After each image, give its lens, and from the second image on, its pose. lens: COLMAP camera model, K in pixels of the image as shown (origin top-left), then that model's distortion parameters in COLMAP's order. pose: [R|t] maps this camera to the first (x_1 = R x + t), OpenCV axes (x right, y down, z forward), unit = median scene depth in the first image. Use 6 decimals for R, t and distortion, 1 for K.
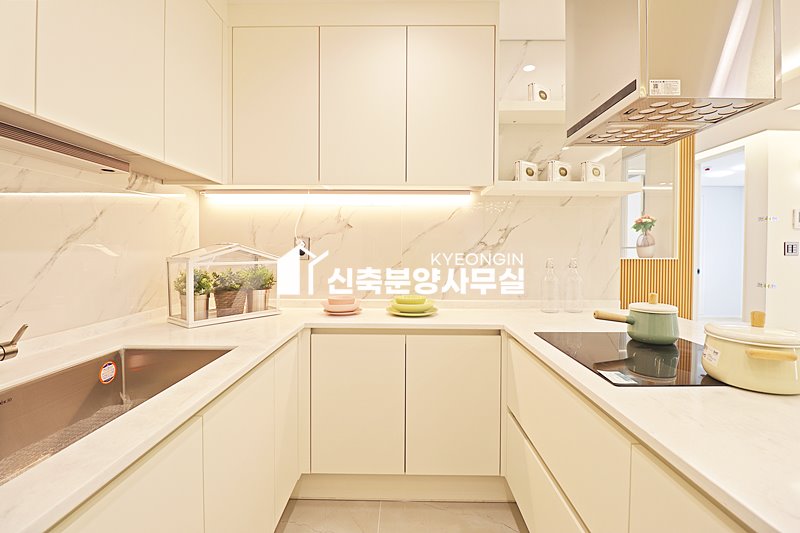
lens RADIAL K [[369.0, 0, 399.9], [0, 369.0, 257.6], [0, 0, 1]] dist [0.000230, -0.013532]
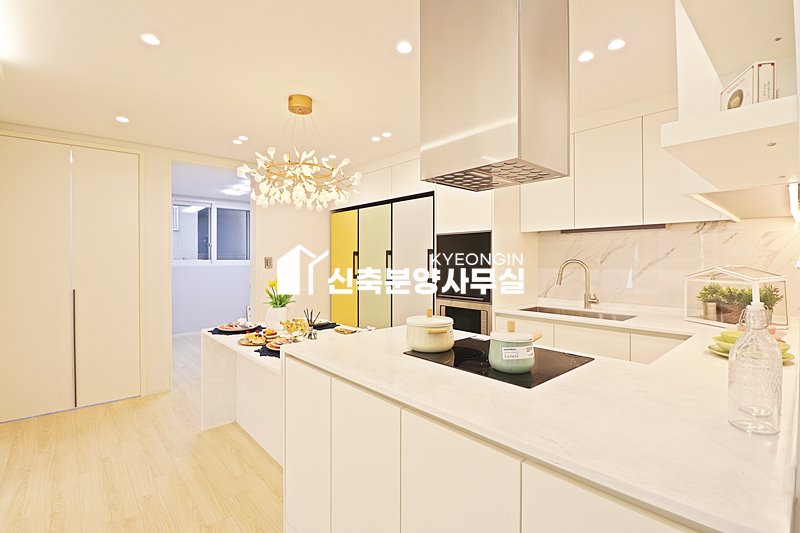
lens RADIAL K [[369.0, 0, 399.9], [0, 369.0, 257.6], [0, 0, 1]] dist [0.000230, -0.013532]
pose [[-0.738560, -0.002091, -0.674185, 1.197084], [-0.011496, 0.999889, 0.009492, -0.065432], [0.674090, 0.014761, -0.738502, 1.143931]]
